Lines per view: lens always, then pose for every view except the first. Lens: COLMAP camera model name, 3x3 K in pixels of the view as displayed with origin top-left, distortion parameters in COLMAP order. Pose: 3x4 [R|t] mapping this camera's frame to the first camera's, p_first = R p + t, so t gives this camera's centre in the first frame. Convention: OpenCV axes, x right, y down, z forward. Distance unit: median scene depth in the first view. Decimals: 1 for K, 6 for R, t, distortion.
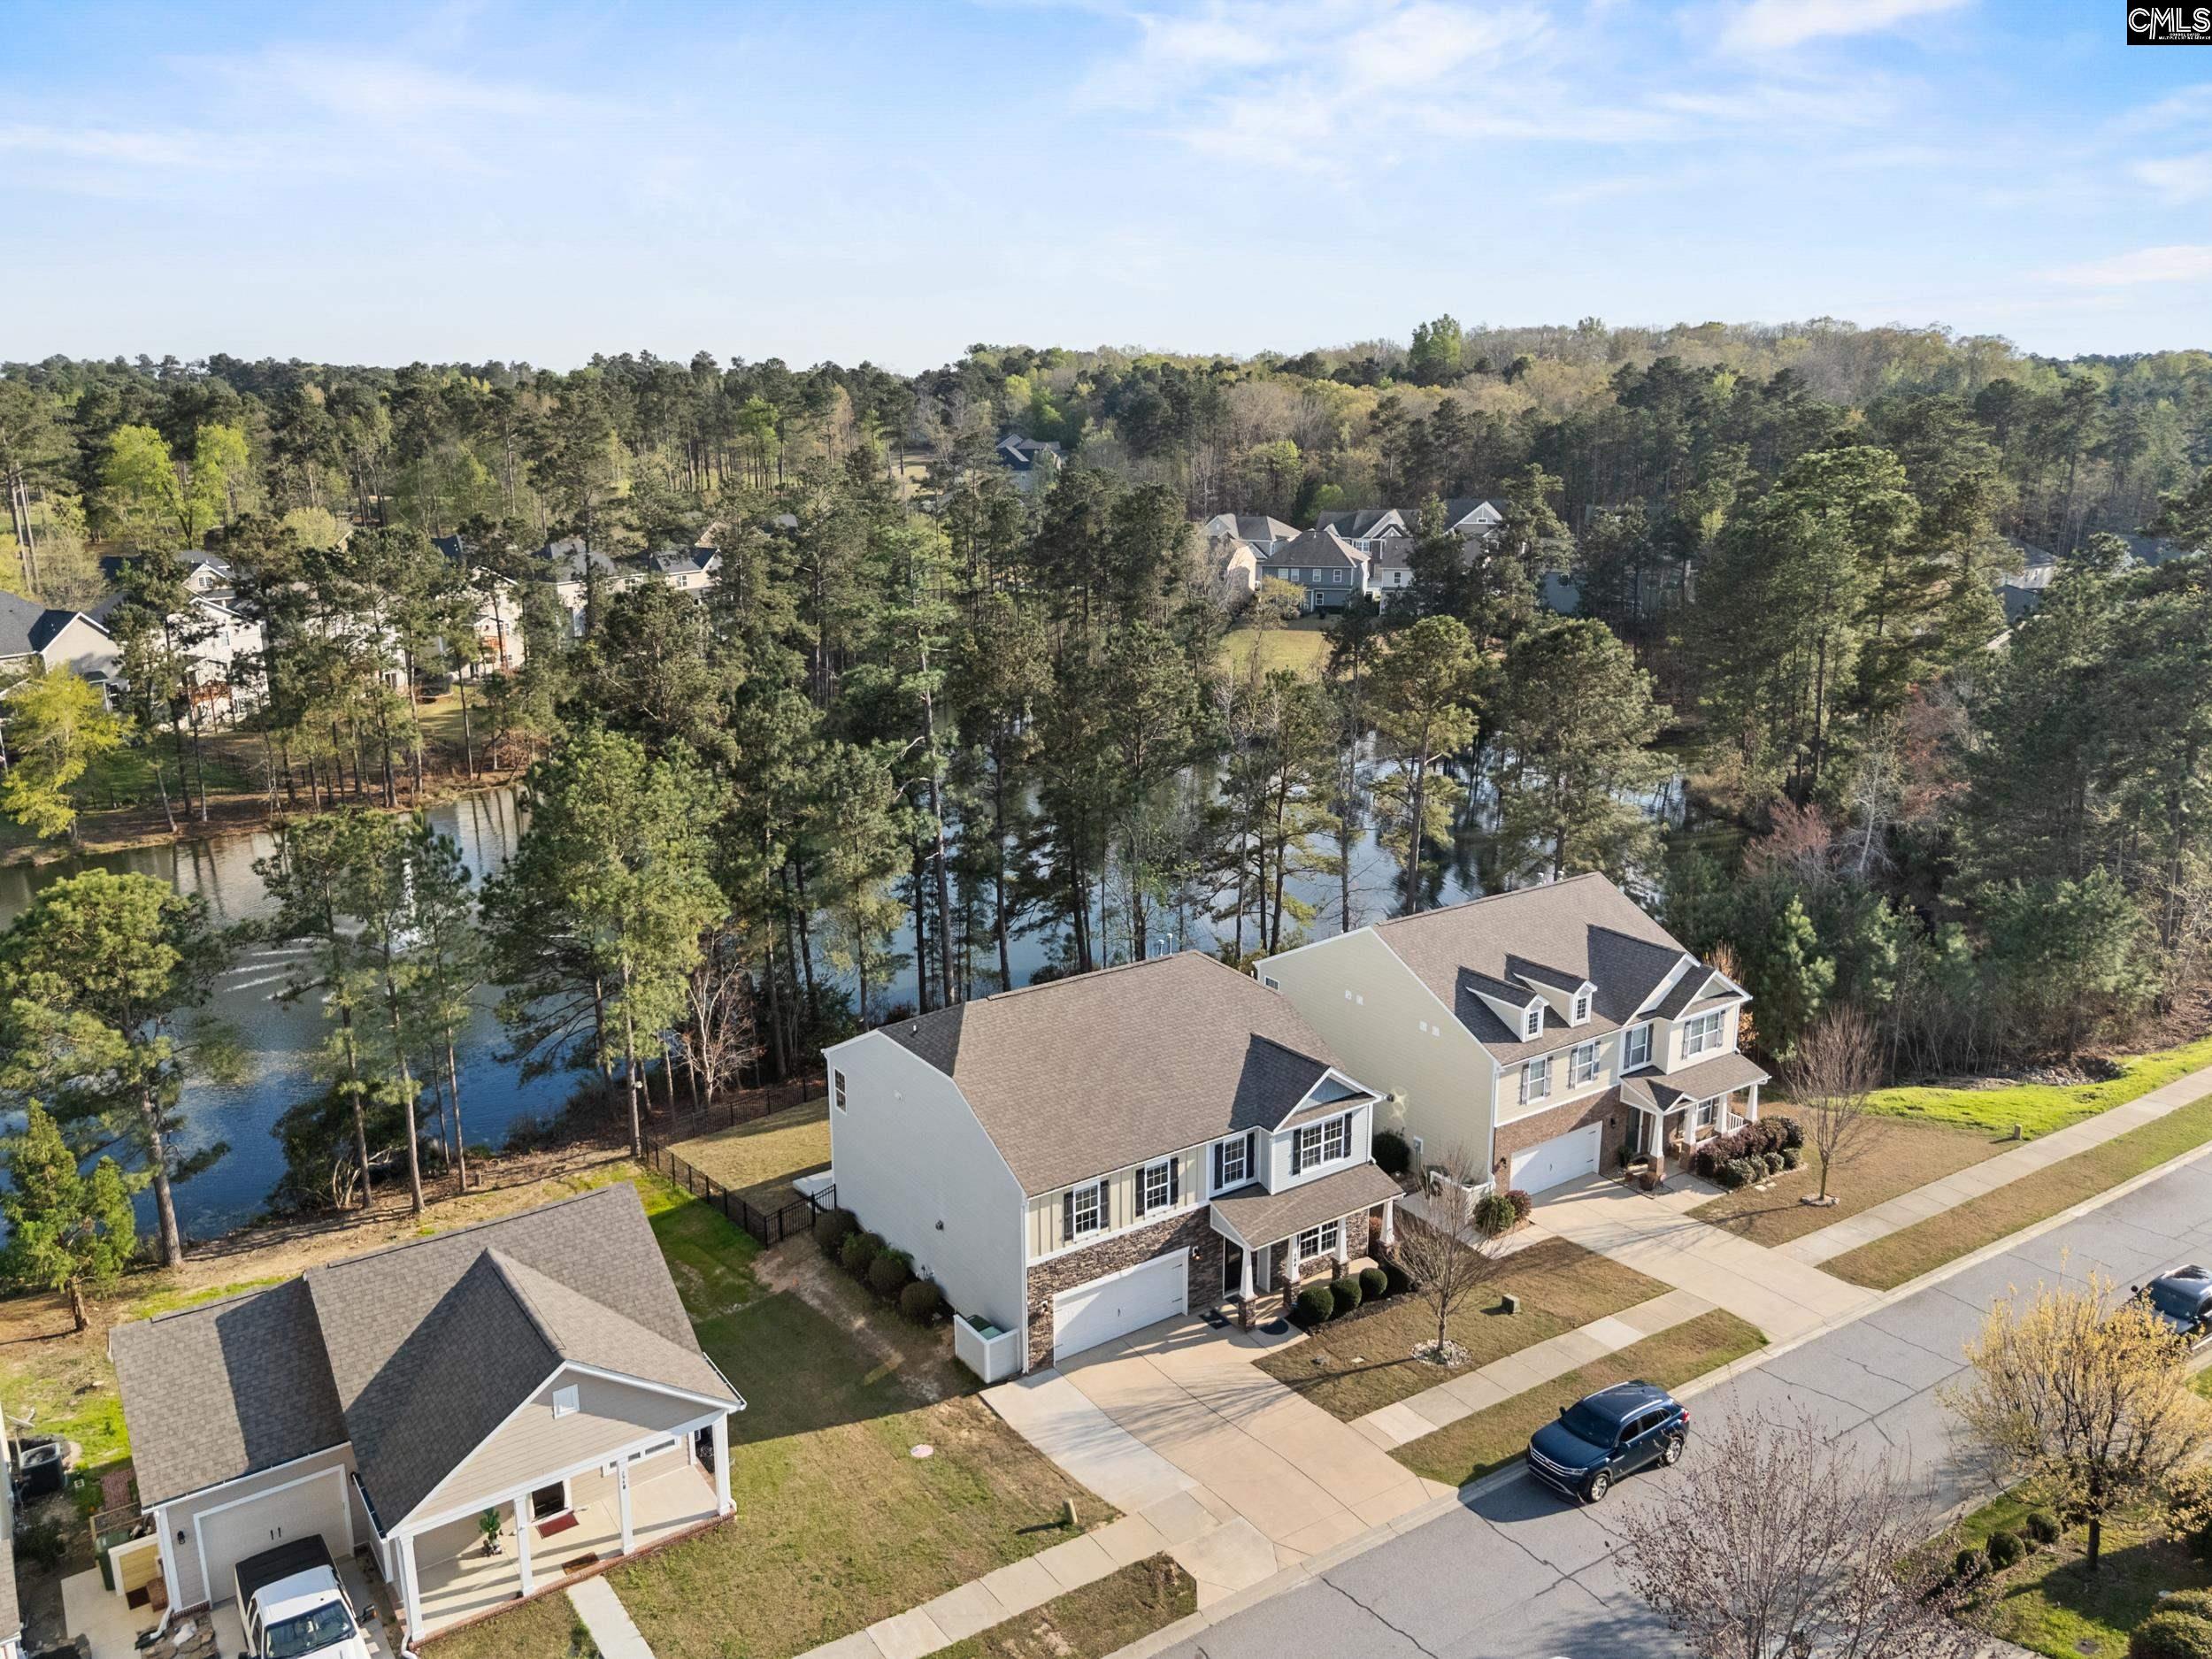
lens RADIAL K [[1635.0, 0, 1097.0], [0, 1635.0, 837.8], [0, 0, 1]] dist [0.071530, -0.061459]
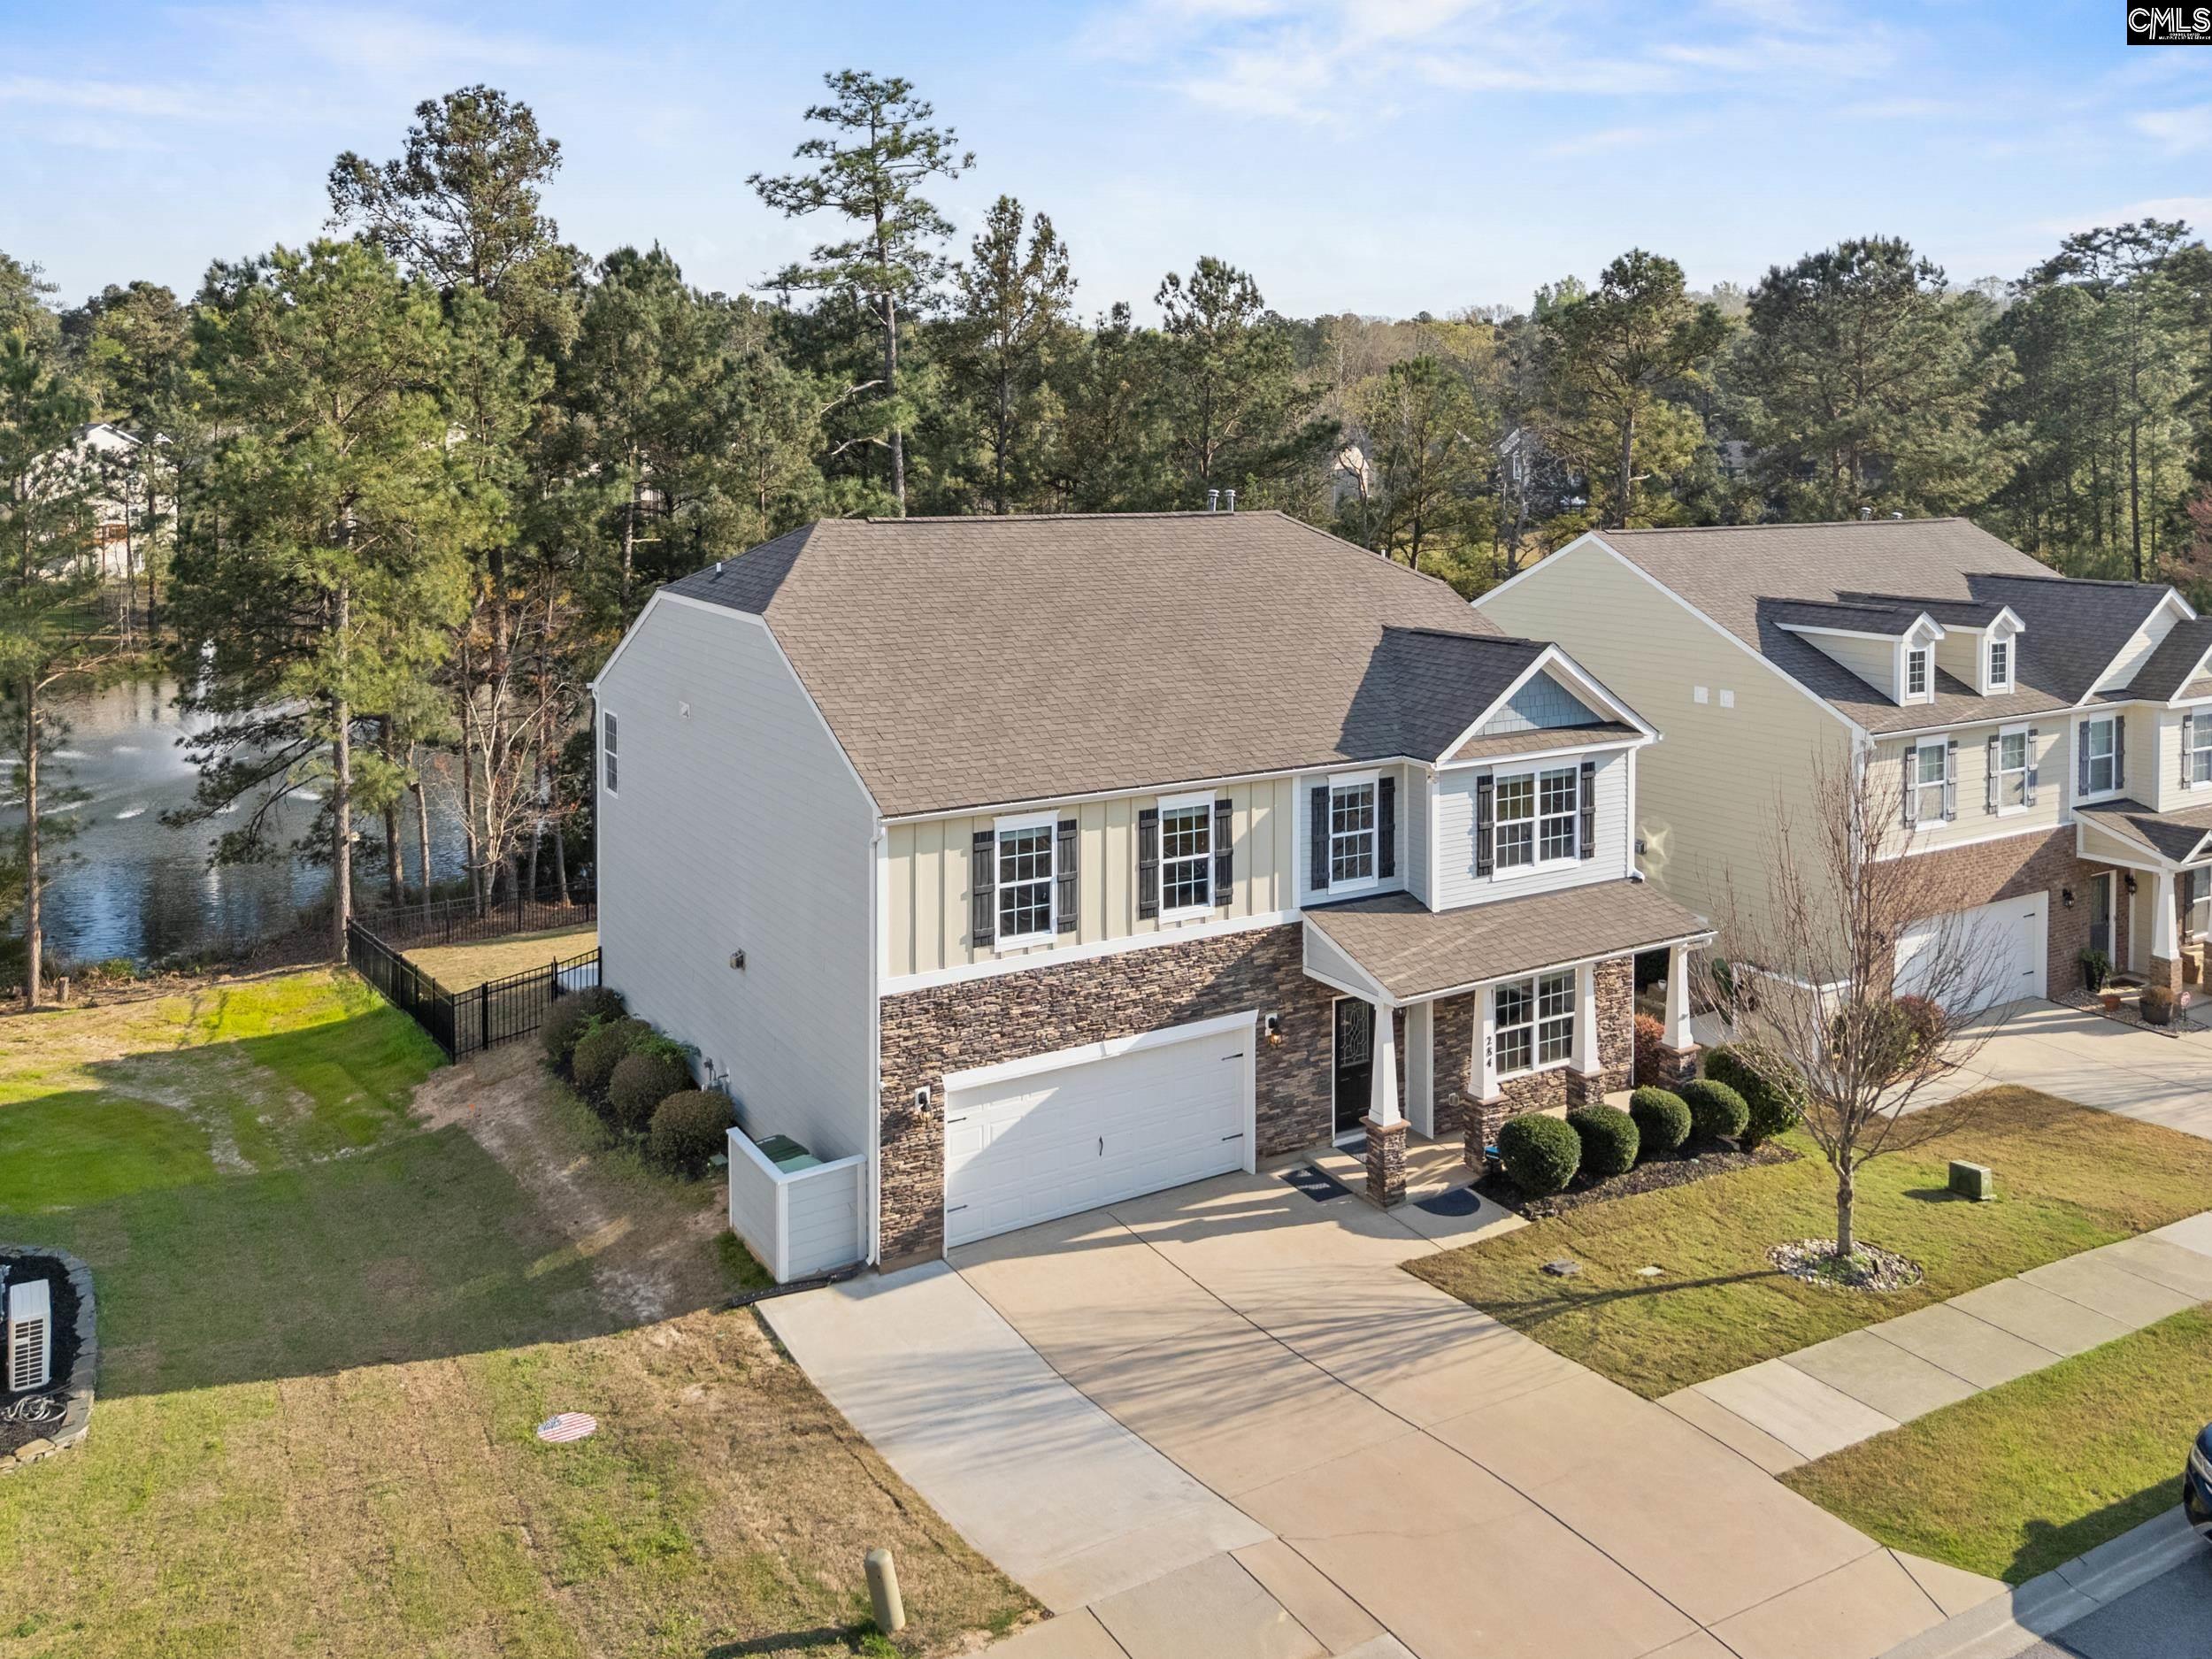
lens RADIAL K [[1730.1, 0, 1090.9], [0, 1730.1, 484.6], [0, 0, 1]] dist [0.051569, -0.032763]
pose [[0.997970, 0.008067, -0.063171, 0.038597], [-0.021992, 0.974580, -0.222957, 0.213316], [0.059767, 0.223894, 0.972779, 0.481587]]
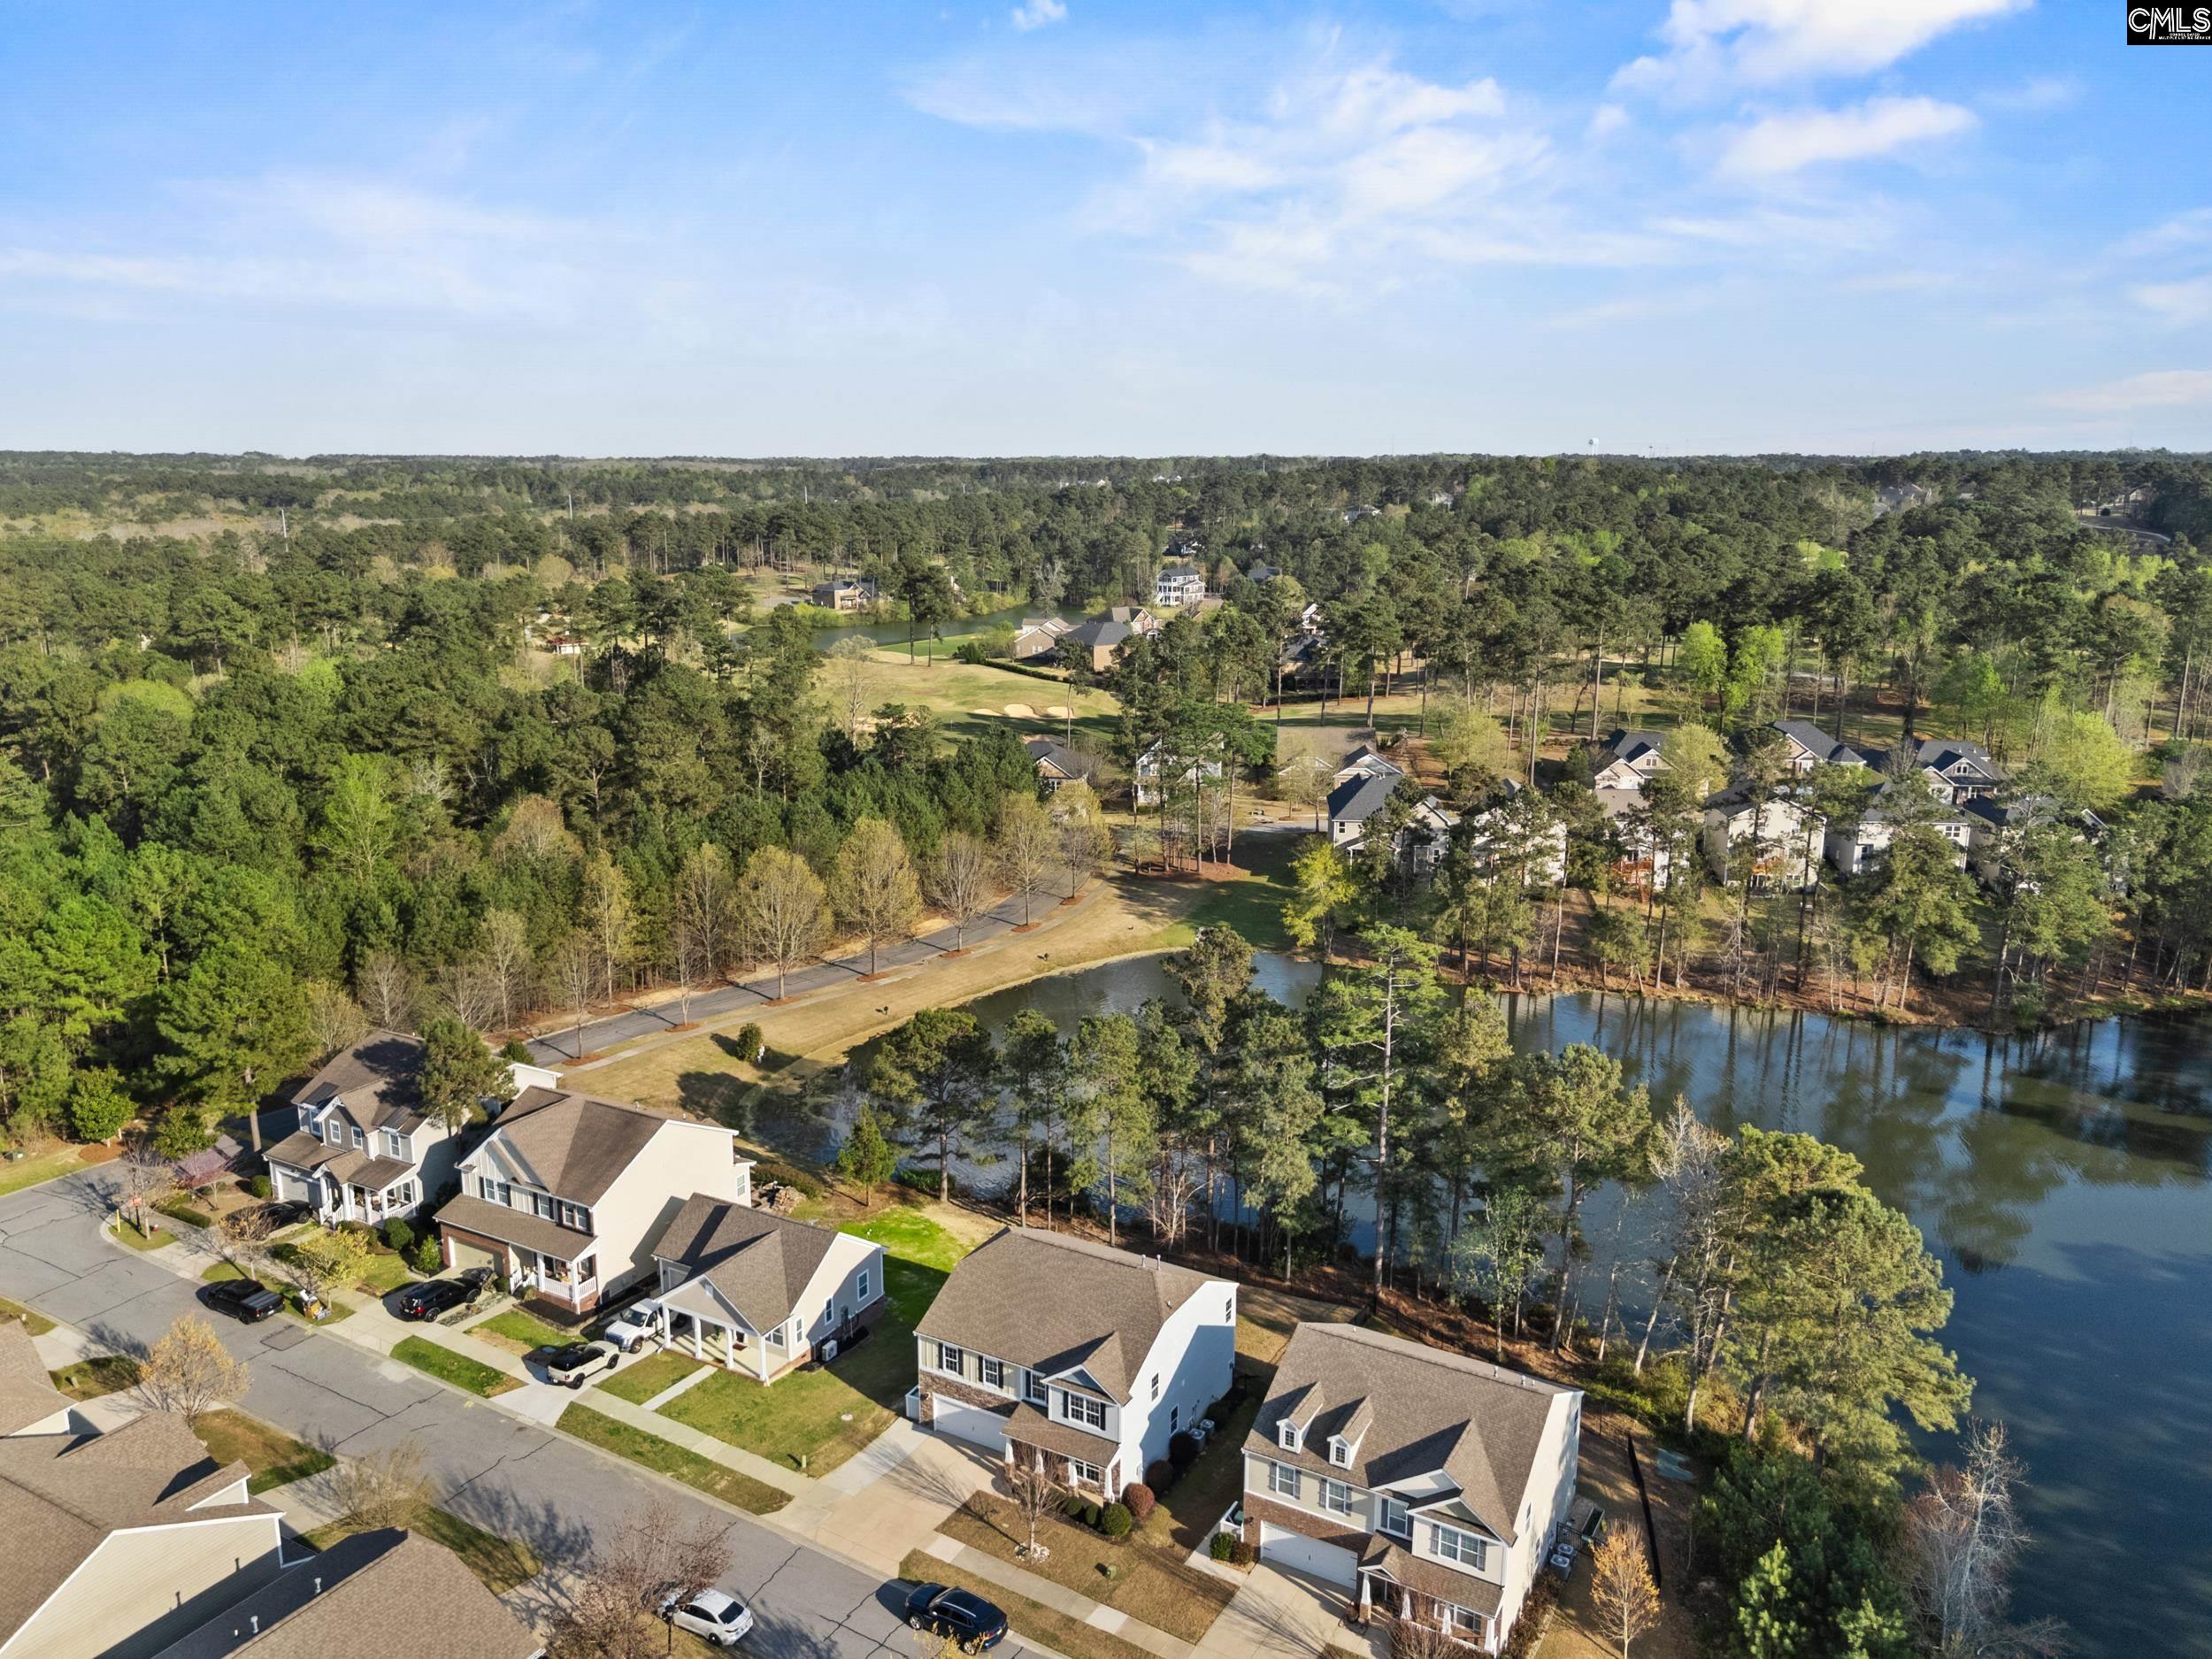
lens RADIAL K [[1635.0, 0, 1097.0], [0, 1635.0, 837.8], [0, 0, 1]] dist [0.071530, -0.061459]
pose [[0.435717, 0.211233, -0.874947, 1.463654], [-0.230448, 0.965852, 0.118418, -0.557727], [0.870083, 0.150033, 0.469516, 0.178471]]
